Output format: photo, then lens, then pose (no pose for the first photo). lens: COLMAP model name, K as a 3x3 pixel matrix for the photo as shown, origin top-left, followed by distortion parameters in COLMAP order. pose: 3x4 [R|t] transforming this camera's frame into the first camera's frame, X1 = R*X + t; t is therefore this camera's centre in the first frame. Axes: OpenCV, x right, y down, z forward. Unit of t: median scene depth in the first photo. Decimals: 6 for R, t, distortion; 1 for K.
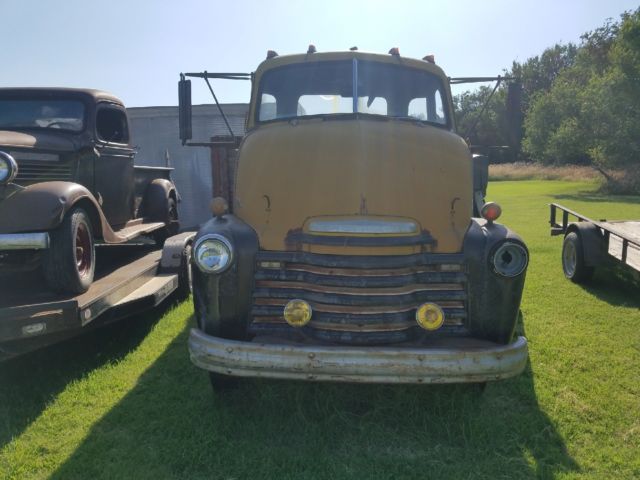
lens RADIAL K [[489.9, 0, 319.2], [0, 489.9, 263.1], [0, 0, 1]] dist [0.222661, -0.393550]
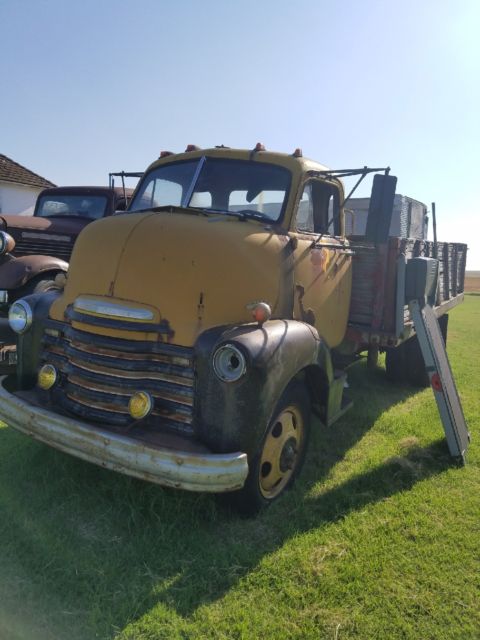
lens RADIAL K [[474.1, 0, 226.7], [0, 474.1, 319.4], [0, 0, 1]] dist [0.197445, -0.307889]
pose [[0.850193, 0.129542, -0.510285, 0.825394], [-0.166252, 0.985720, -0.026758, -0.063155], [0.499532, 0.107585, 0.859589, 0.239596]]
